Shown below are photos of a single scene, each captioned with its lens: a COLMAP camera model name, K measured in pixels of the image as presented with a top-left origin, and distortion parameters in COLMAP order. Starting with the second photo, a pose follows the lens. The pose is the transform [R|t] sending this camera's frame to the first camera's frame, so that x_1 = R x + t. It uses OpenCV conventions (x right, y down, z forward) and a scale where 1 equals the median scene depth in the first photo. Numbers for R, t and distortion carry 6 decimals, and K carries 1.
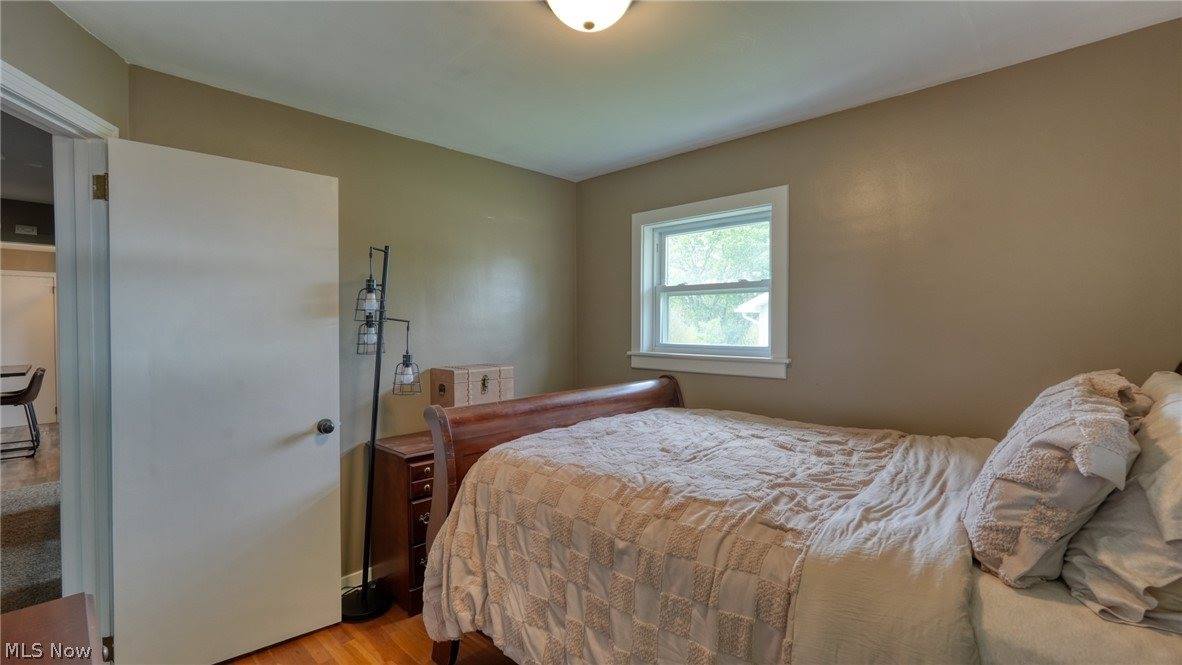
lens RADIAL K [[515.1, 0, 591.0], [0, 515.1, 332.5], [0, 0, 1]] dist [-0.018249, 0.008463]
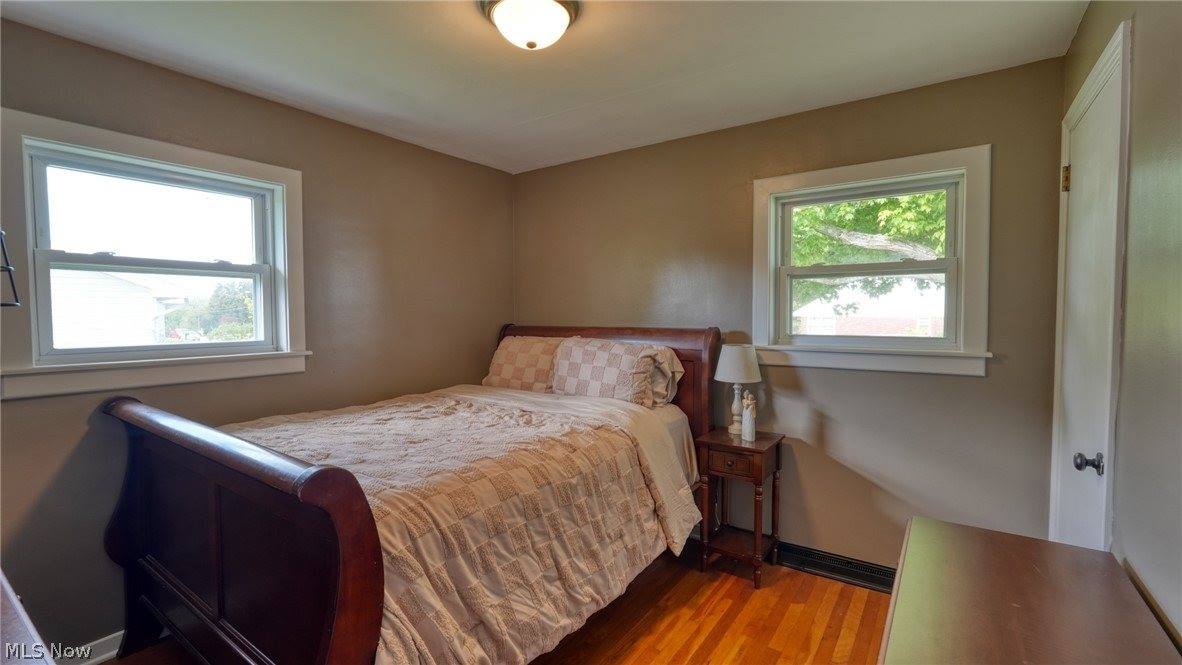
lens RADIAL K [[515.1, 0, 591.0], [0, 515.1, 332.5], [0, 0, 1]] dist [-0.018249, 0.008463]
pose [[-0.143631, -0.035156, 0.989007, -0.657591], [0.019807, 0.999067, 0.038390, -0.009957], [-0.989433, 0.025104, -0.142800, 0.601756]]
